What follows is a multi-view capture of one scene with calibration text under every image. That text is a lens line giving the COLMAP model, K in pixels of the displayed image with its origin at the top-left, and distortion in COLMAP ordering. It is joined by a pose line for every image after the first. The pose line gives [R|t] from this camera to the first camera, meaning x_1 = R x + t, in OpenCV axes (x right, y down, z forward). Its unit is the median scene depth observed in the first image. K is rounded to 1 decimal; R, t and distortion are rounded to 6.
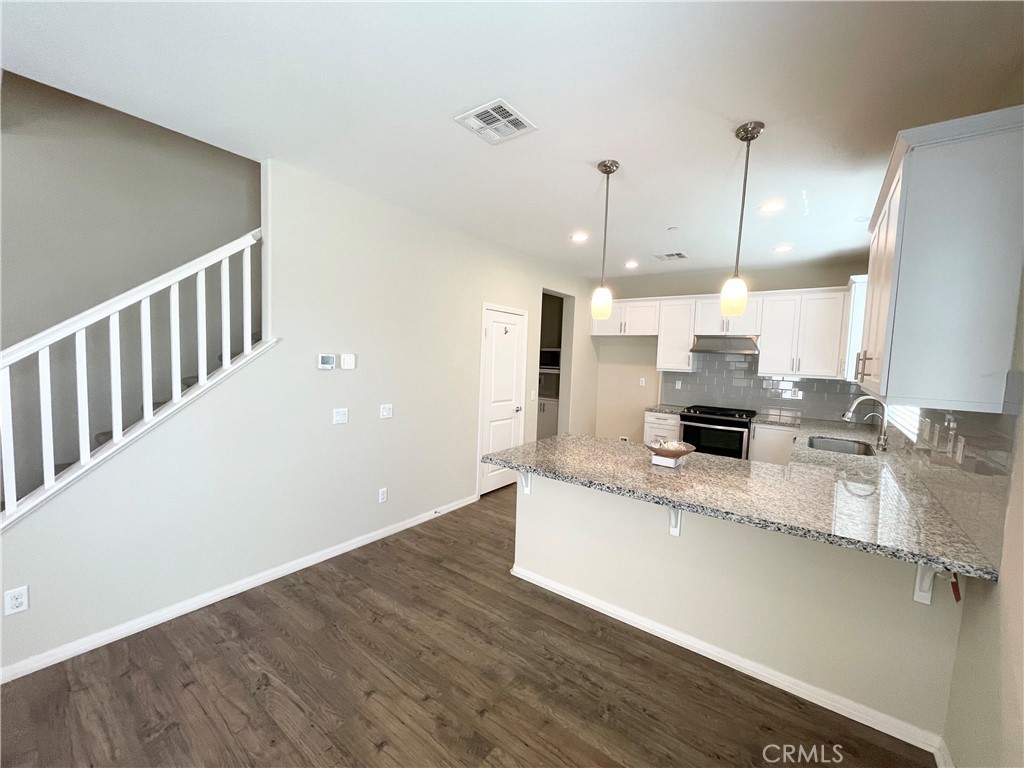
lens RADIAL K [[416.5, 0, 507.0], [0, 416.5, 386.1], [0, 0, 1]] dist [0.000887, 0.000203]
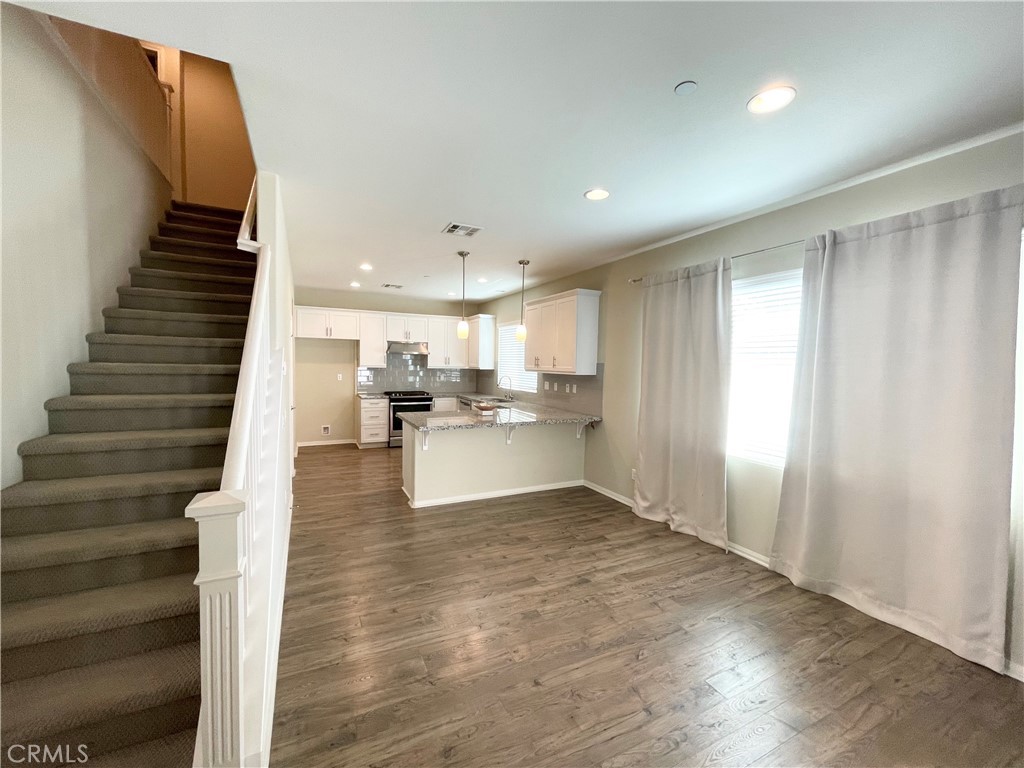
lens RADIAL K [[416.5, 0, 511.7], [0, 416.5, 382.0], [0, 0, 1]] dist [0.000887, 0.000203]
pose [[0.445560, -0.064576, 0.892920, -0.949240], [0.062597, 0.997201, 0.040882, -0.025730], [-0.893061, 0.037679, 0.448356, 0.020643]]
